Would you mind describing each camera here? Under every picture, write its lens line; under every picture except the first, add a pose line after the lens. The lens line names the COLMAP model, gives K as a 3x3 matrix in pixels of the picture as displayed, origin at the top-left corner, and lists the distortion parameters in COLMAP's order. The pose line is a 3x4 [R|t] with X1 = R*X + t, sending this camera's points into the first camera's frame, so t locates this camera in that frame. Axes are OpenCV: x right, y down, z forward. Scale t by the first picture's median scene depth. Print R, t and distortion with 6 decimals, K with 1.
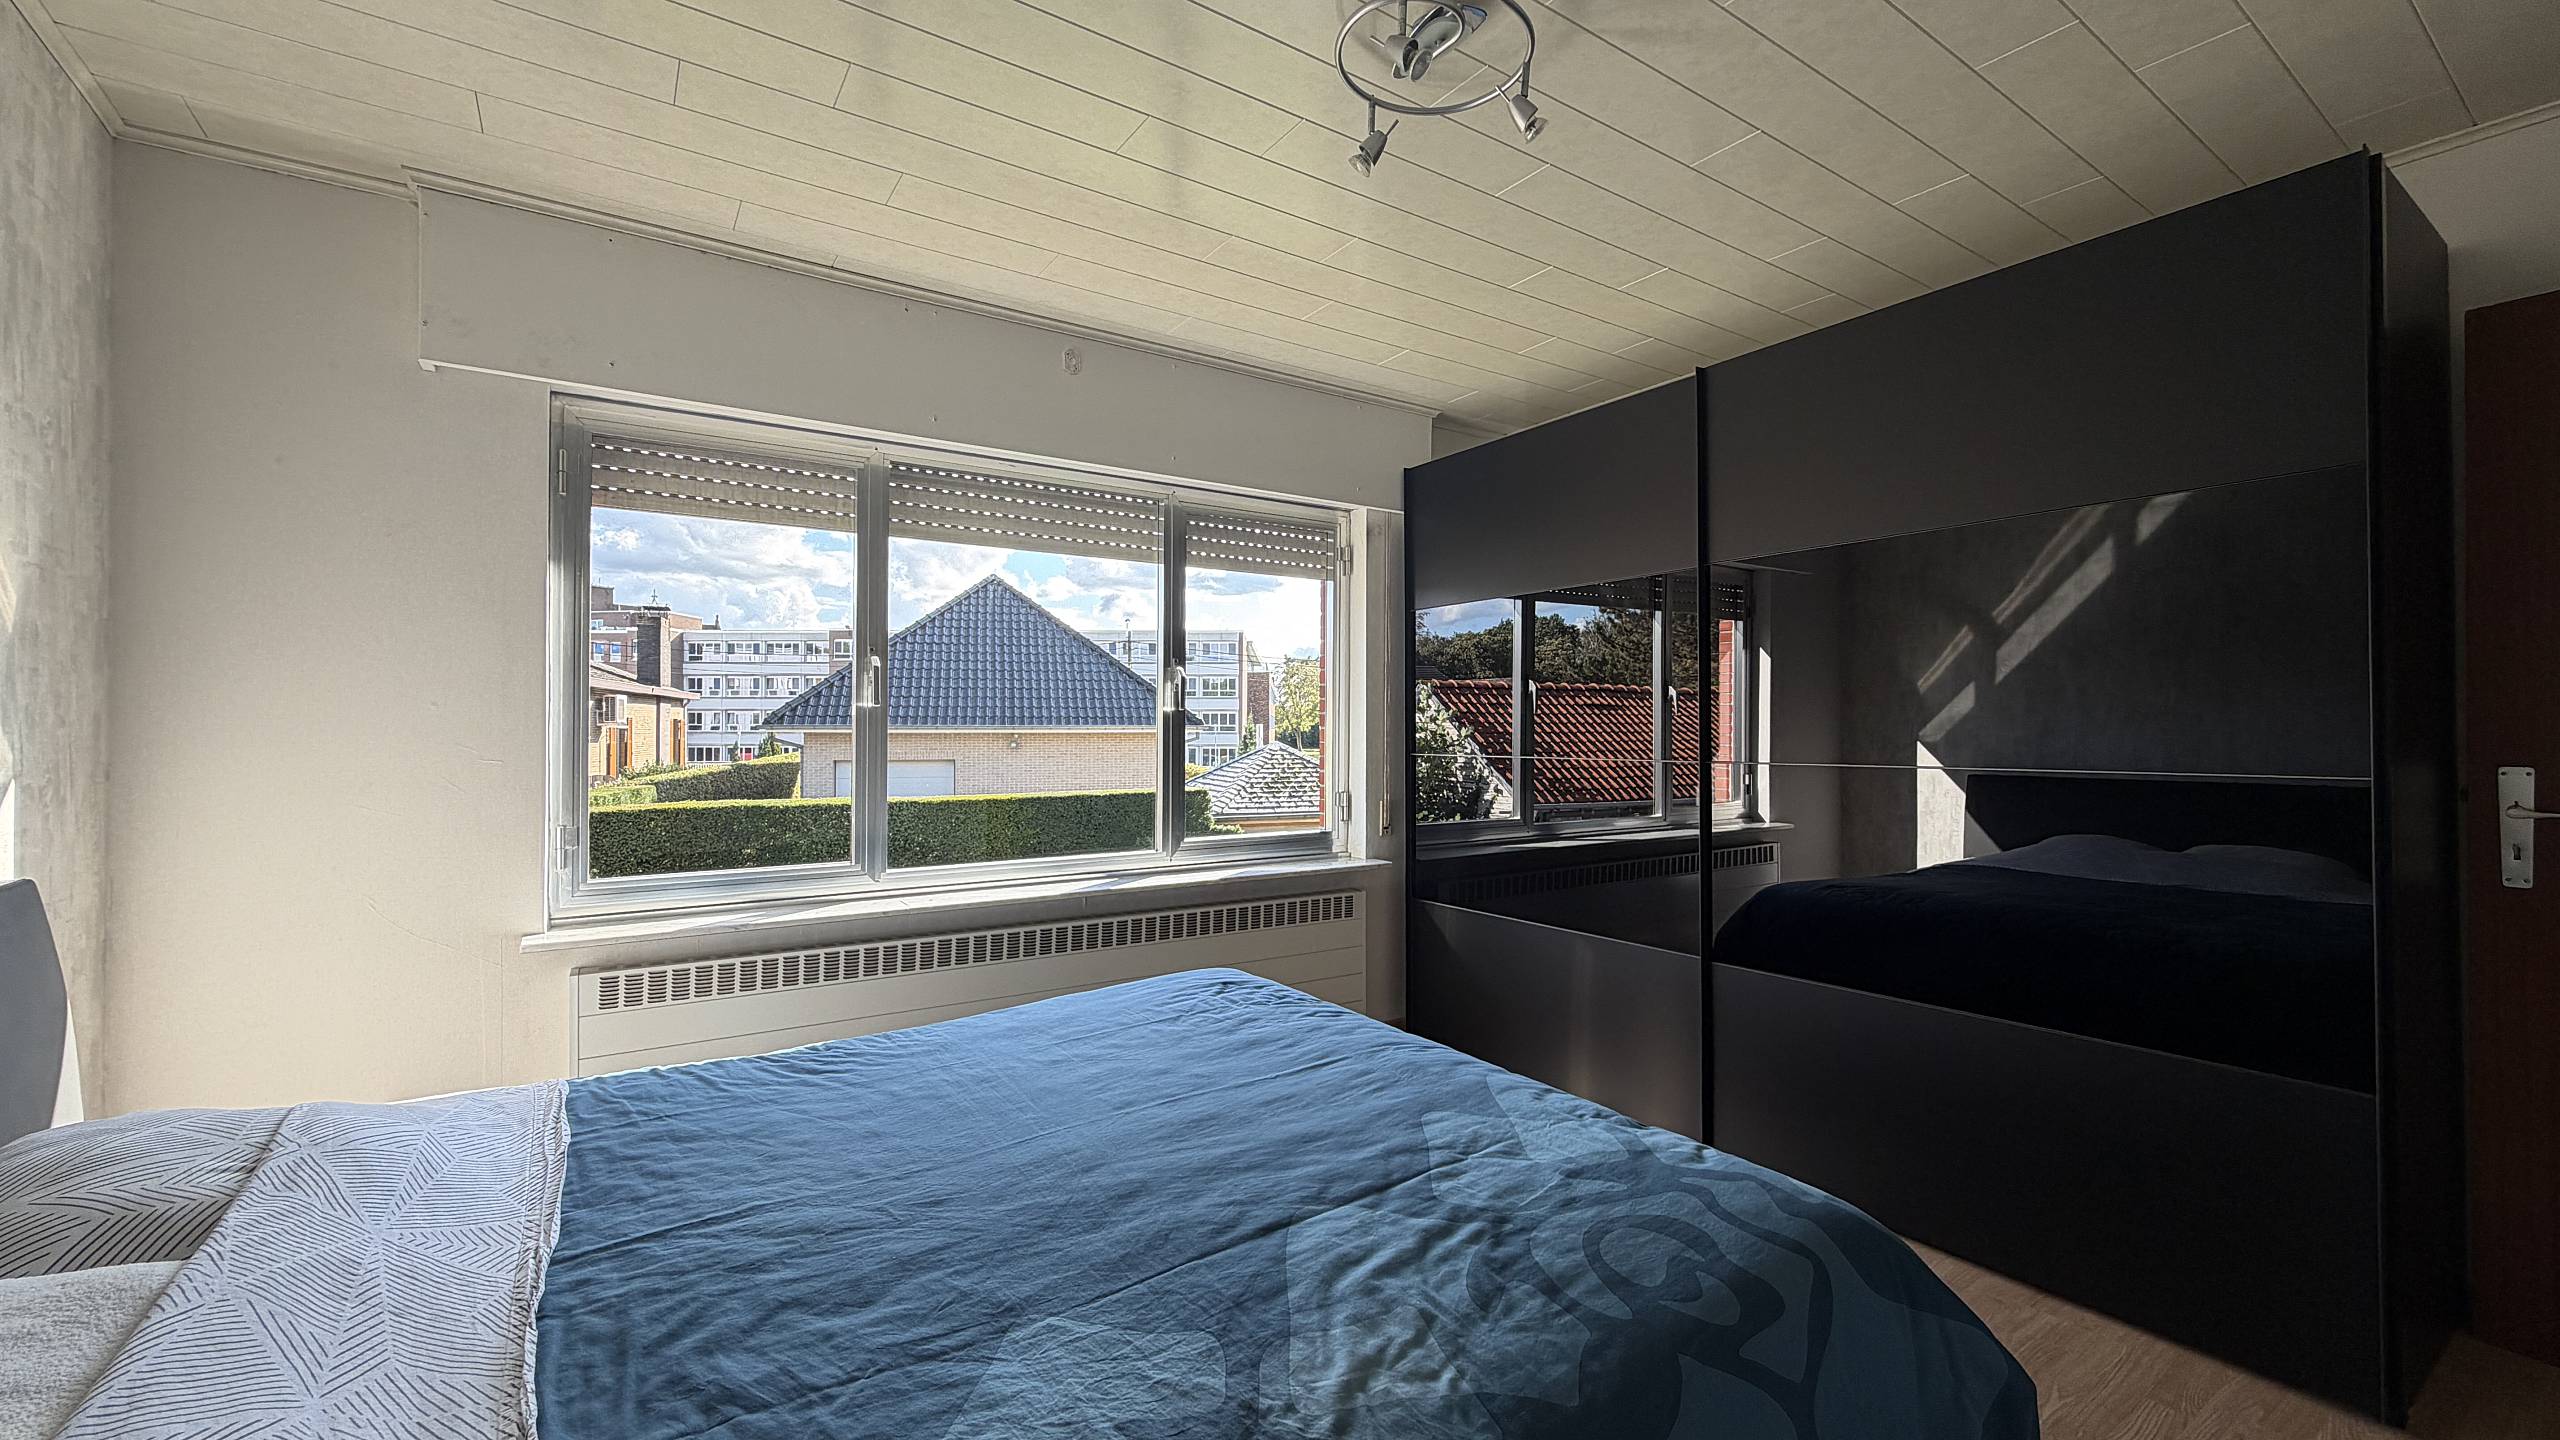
lens RADIAL K [[1014.2, 0, 1270.7], [0, 1014.2, 717.9], [0, 0, 1]] dist [-0.001029, 0.000580]
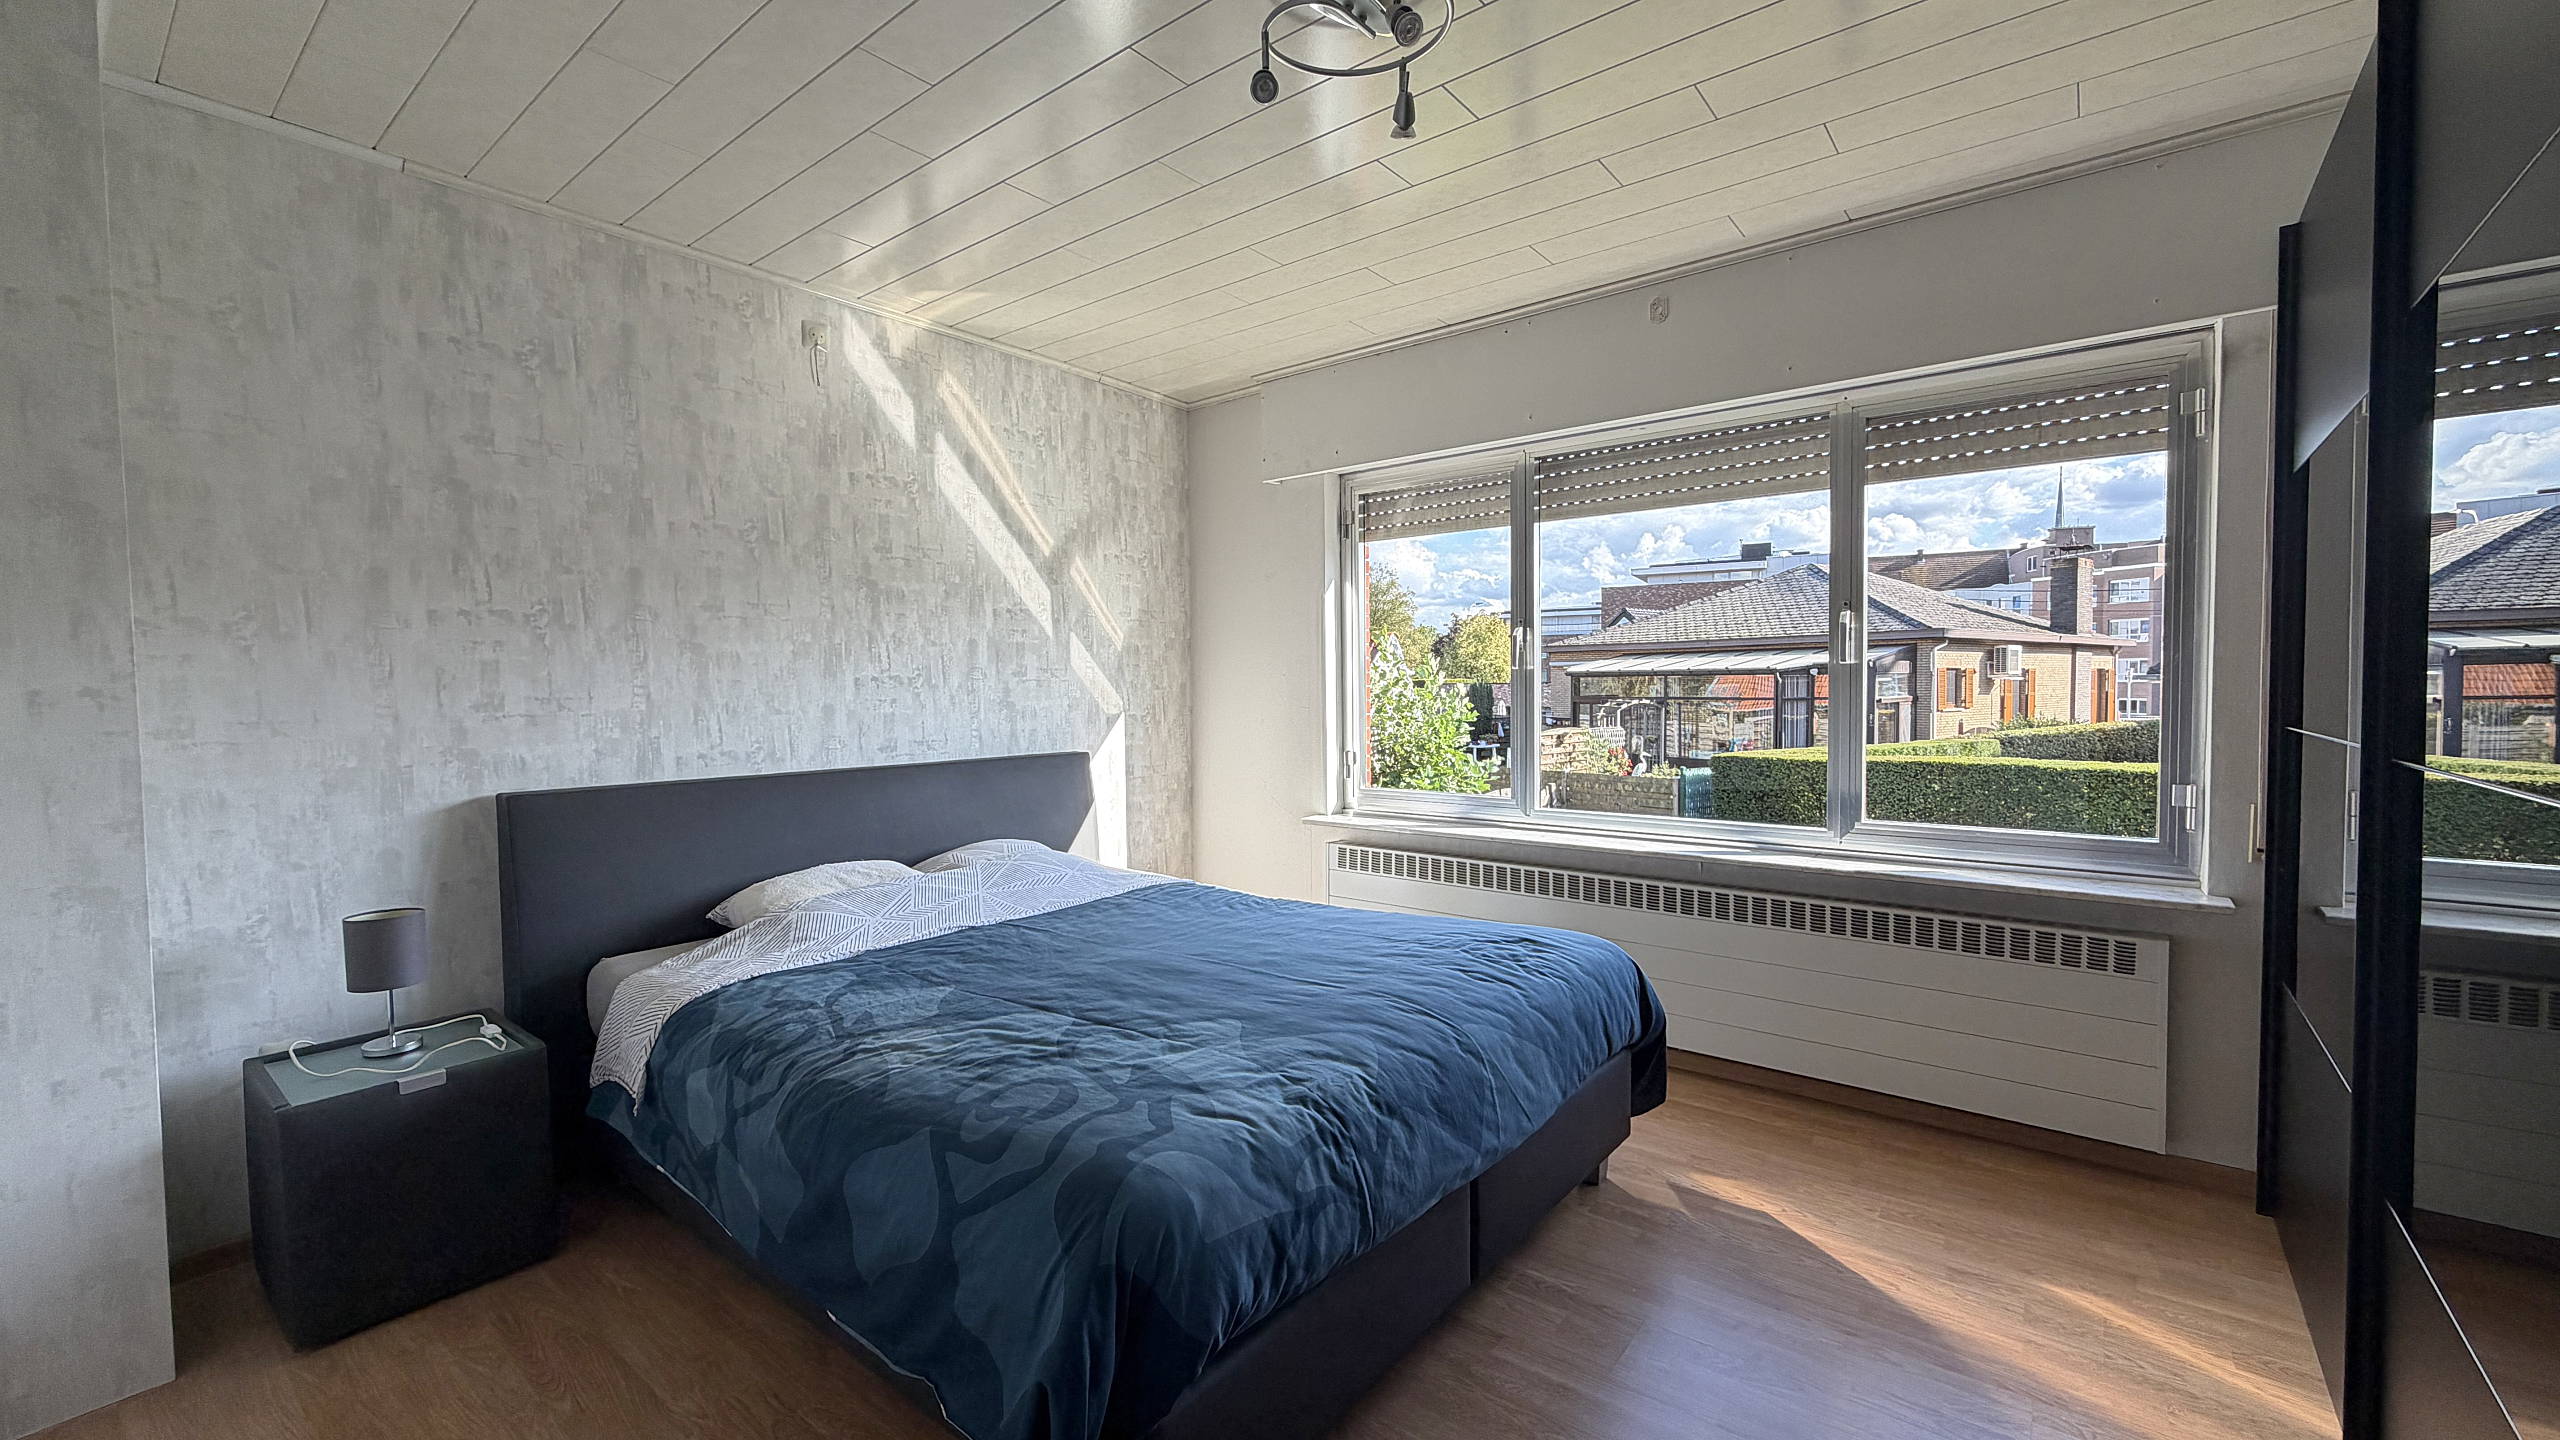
lens RADIAL K [[1014.2, 0, 1271.8], [0, 1014.2, 719.0], [0, 0, 1]] dist [-0.001029, 0.000580]
pose [[0.299651, 0.027989, -0.953638, 1.084083], [0.019084, 0.999194, 0.035322, -0.000666], [0.953858, -0.028783, 0.298875, 0.588900]]
